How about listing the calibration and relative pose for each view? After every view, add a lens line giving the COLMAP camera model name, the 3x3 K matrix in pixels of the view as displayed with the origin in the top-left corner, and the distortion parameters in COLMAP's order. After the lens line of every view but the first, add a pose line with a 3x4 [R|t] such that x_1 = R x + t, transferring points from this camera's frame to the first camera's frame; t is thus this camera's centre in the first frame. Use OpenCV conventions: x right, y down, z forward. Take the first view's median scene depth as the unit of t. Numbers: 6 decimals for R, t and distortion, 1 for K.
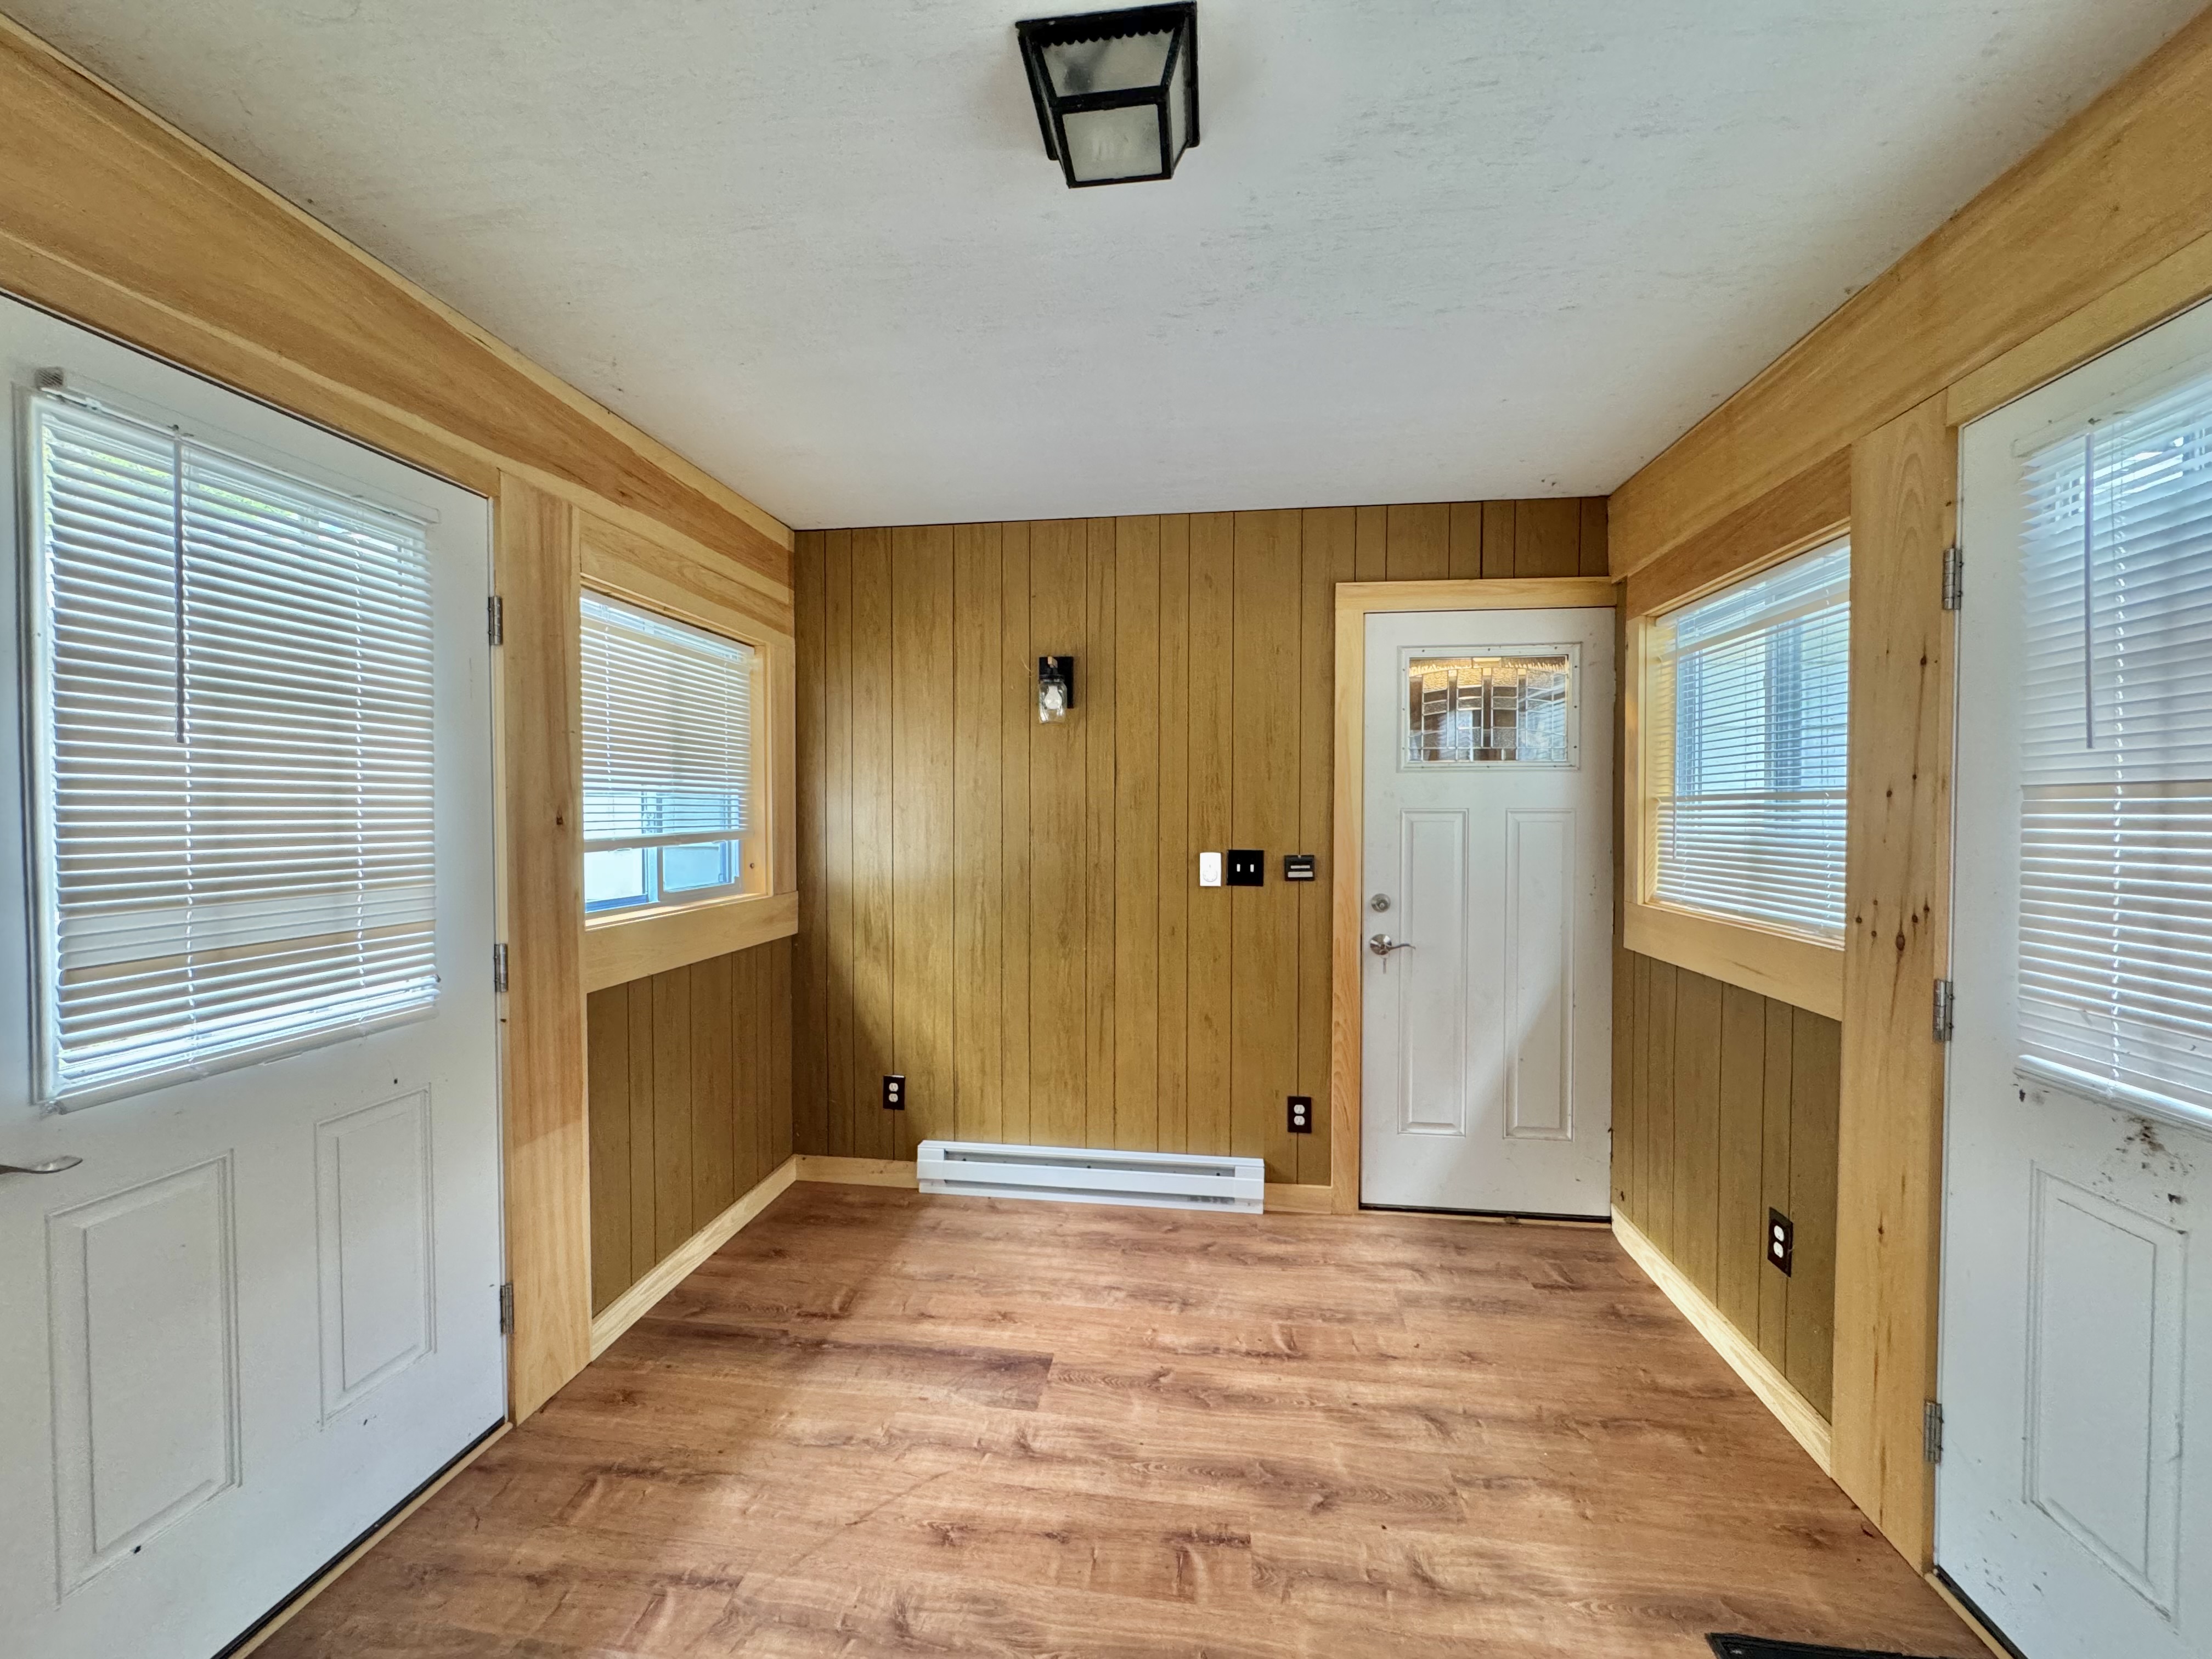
lens RADIAL K [[880.6, 0, 1109.5], [0, 880.6, 827.3], [0, 0, 1]] dist [-0.003257, 0.001148]
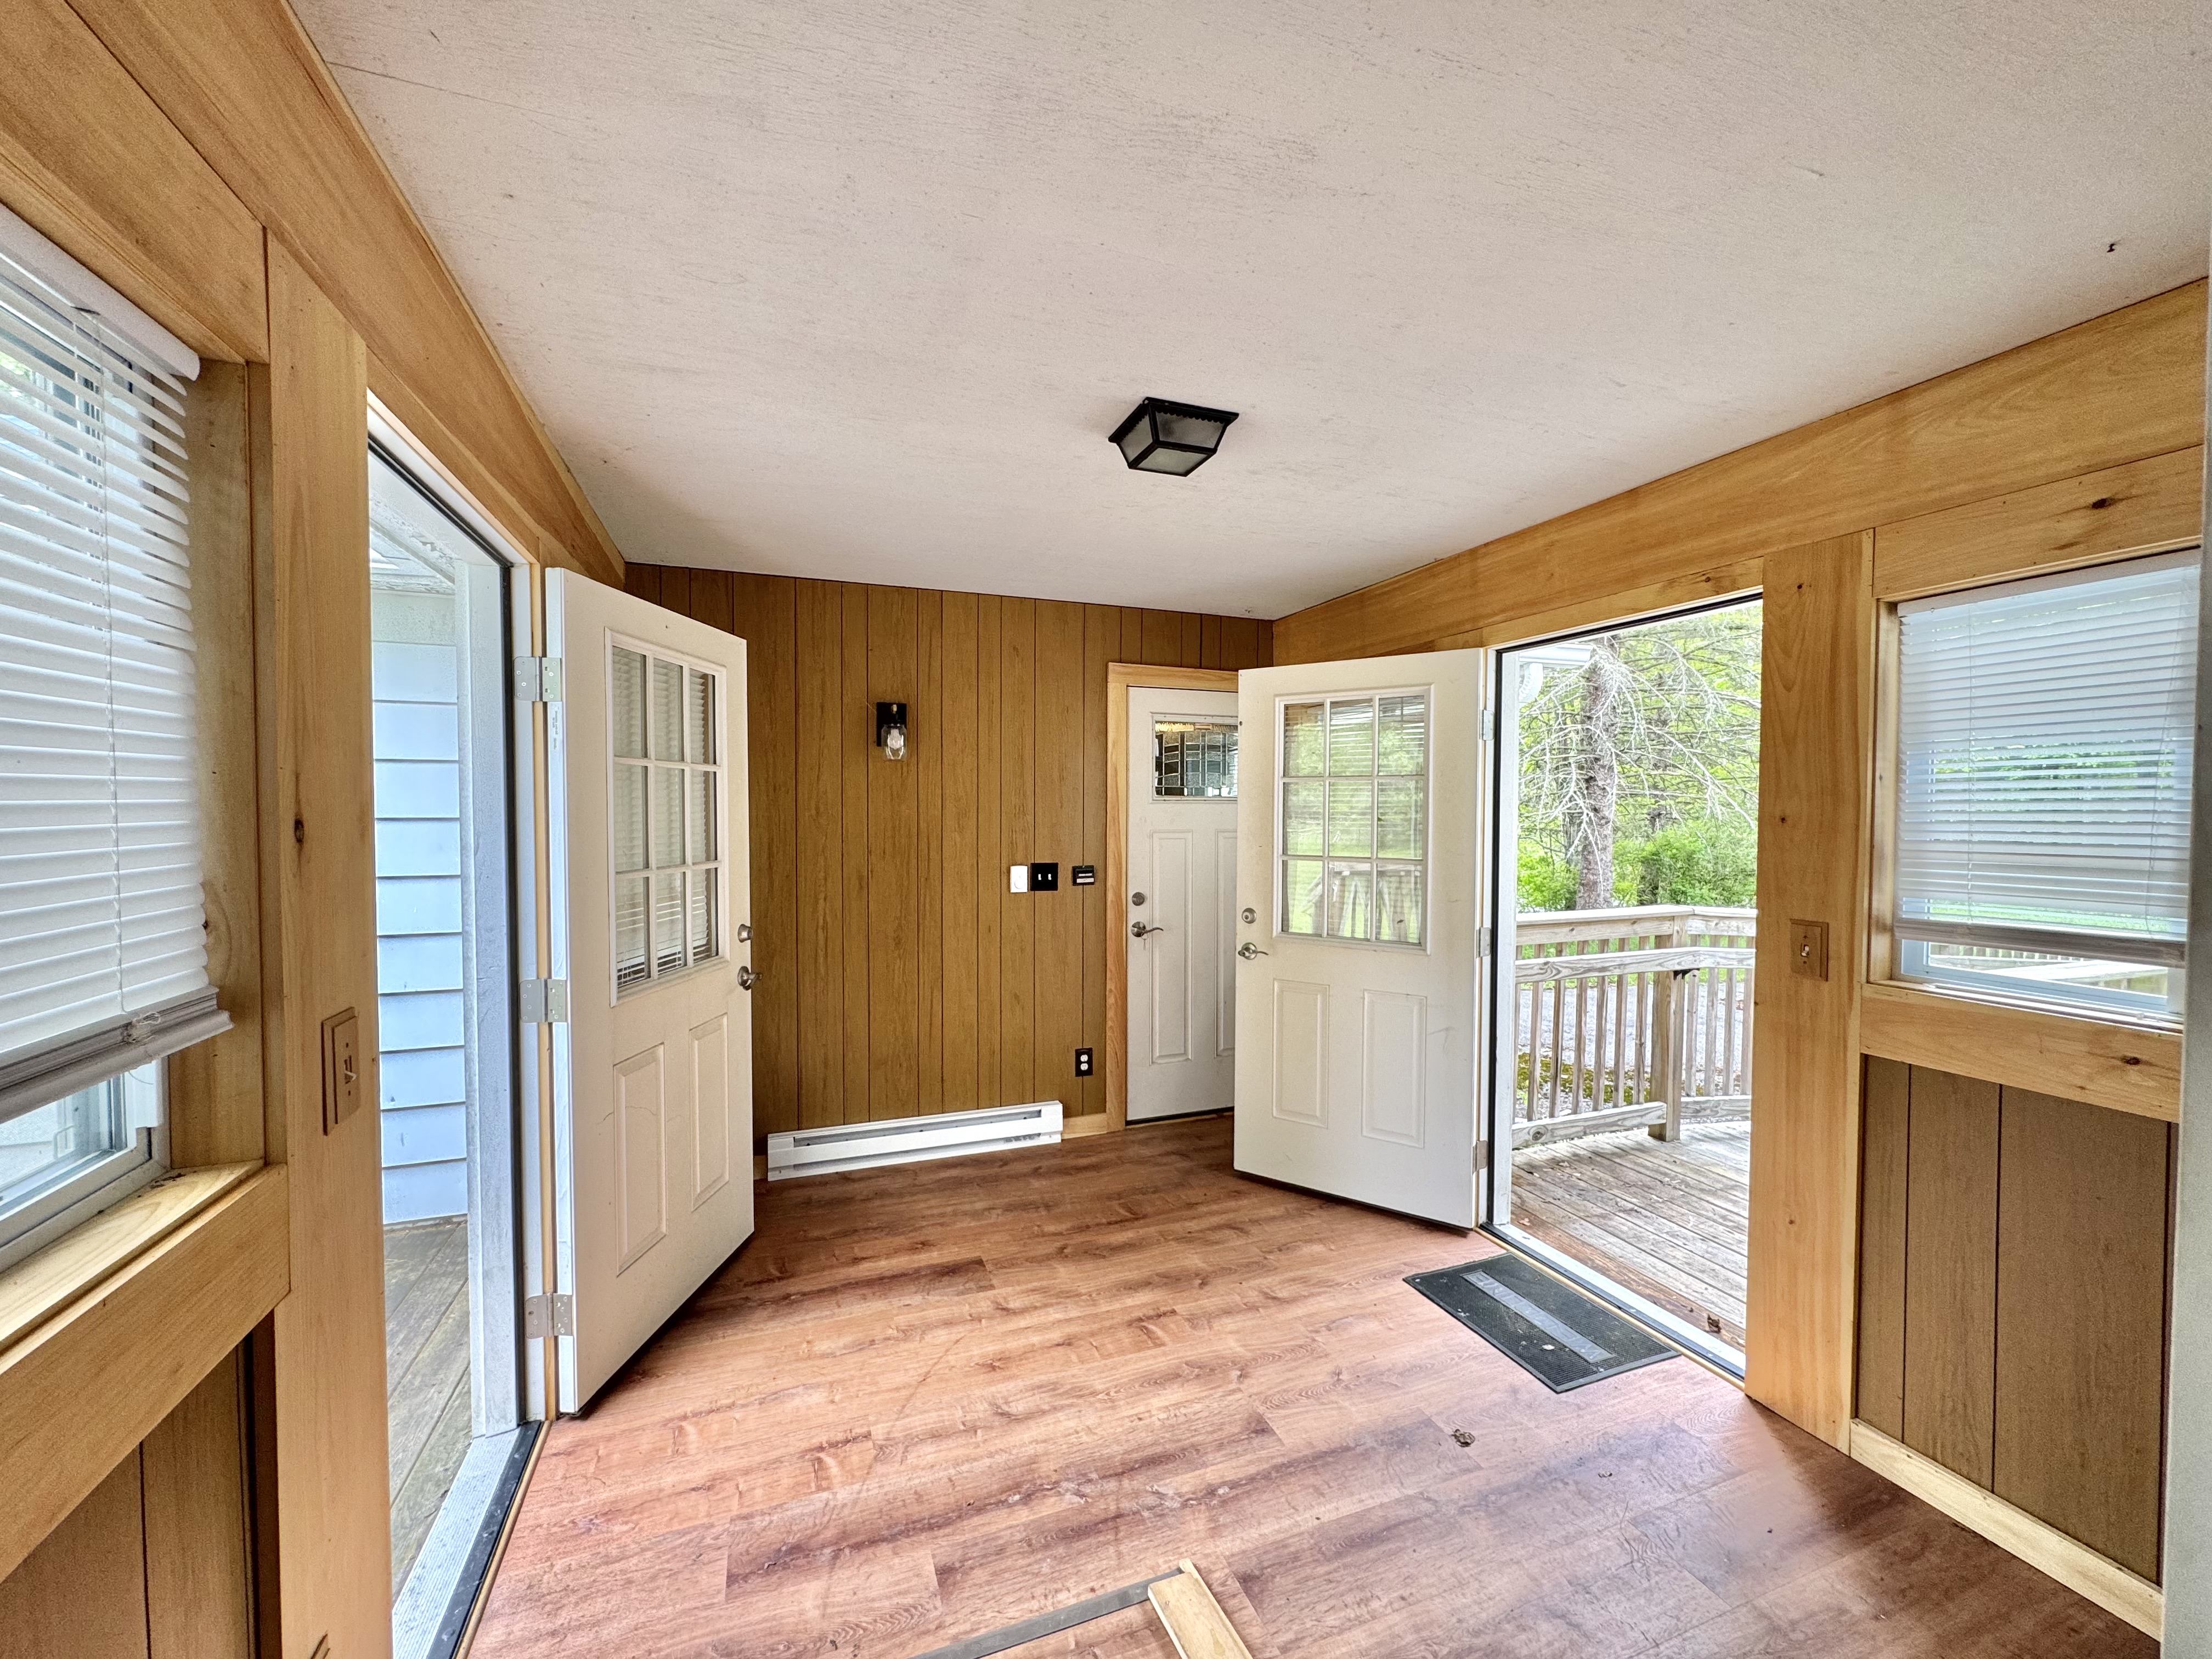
lens RADIAL K [[880.6, 0, 1106.4], [0, 880.6, 825.0], [0, 0, 1]] dist [-0.003257, 0.001148]
pose [[0.880680, -0.008824, 0.473630, -0.391518], [0.007151, 0.999960, 0.005332, -0.037638], [-0.473658, -0.001308, 0.880708, -0.185212]]
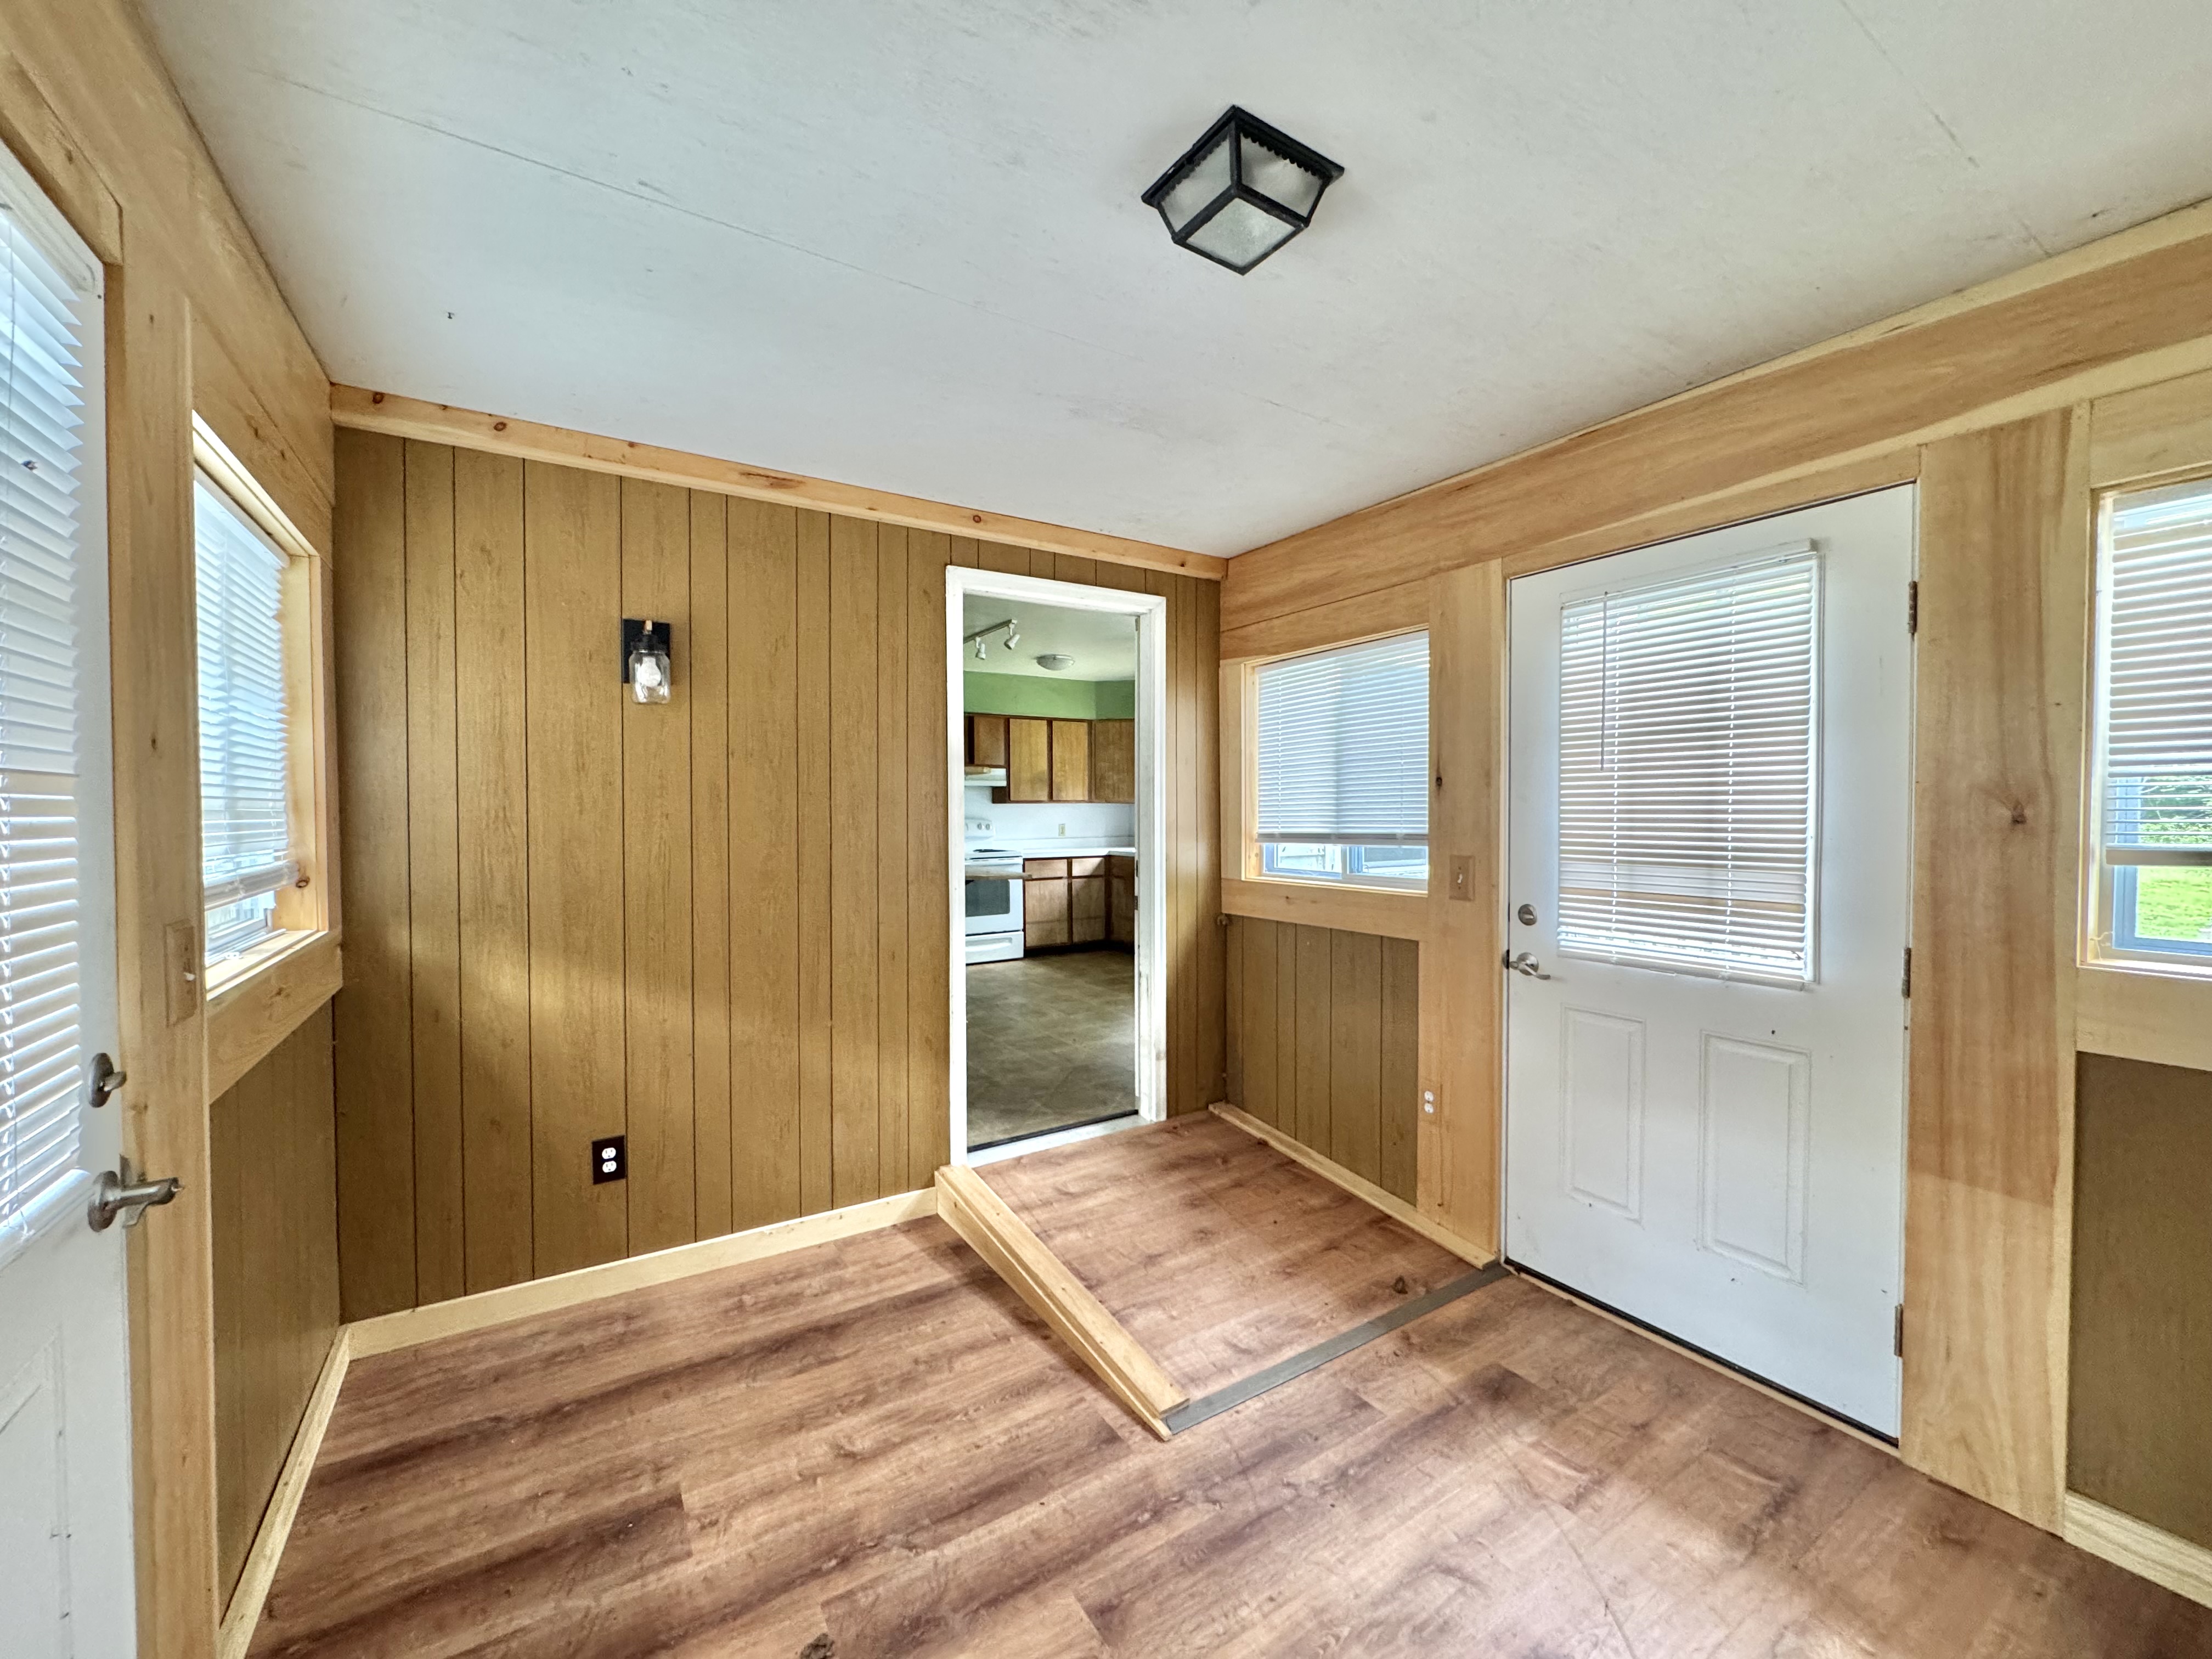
lens RADIAL K [[880.6, 0, 1108.5], [0, 880.6, 827.7], [0, 0, 1]] dist [-0.003257, 0.001148]
pose [[-0.766819, 0.013129, -0.641729, 0.384150], [-0.010761, 0.999387, 0.033305, -0.013029], [0.641773, 0.032445, -0.766208, 0.775042]]
